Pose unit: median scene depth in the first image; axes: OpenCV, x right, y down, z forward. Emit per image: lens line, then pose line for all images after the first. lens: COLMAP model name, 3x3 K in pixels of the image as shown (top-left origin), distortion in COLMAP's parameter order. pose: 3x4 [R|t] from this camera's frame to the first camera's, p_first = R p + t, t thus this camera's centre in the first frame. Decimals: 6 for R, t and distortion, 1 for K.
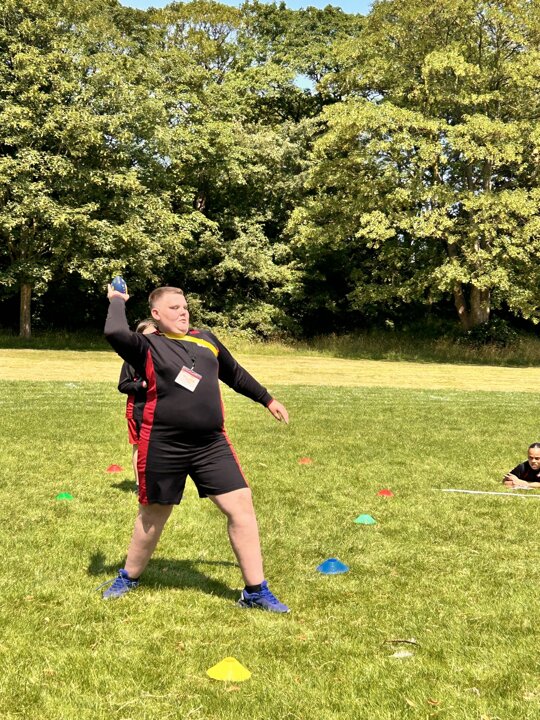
lens RADIAL K [[1203.5, 0, 269.2], [0, 1203.5, 357.9], [0, 0, 1]] dist [-0.005700, 0.000000]
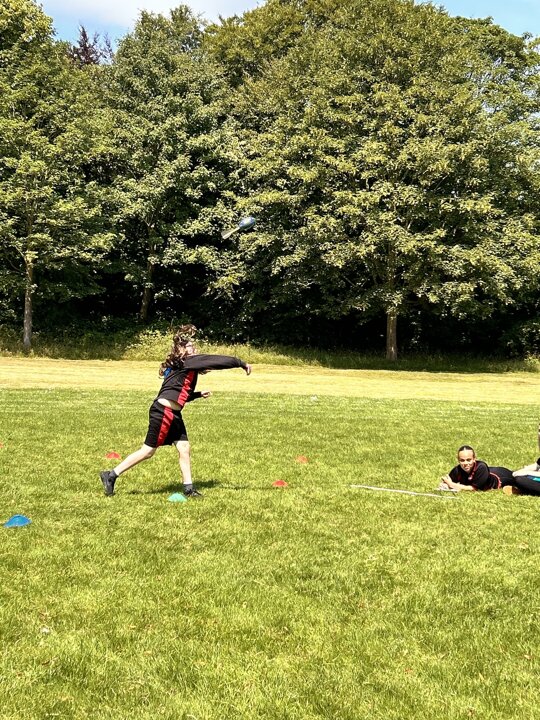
lens RADIAL K [[1203.5, 0, 270.9], [0, 1203.5, 362.3], [0, 0, 1]] dist [-0.005700, 0.000000]
pose [[0.910752, -0.001514, -0.412950, 0.146056], [-0.006385, 0.999822, -0.017748, 0.005211], [0.412903, 0.018801, 0.910581, -0.003580]]
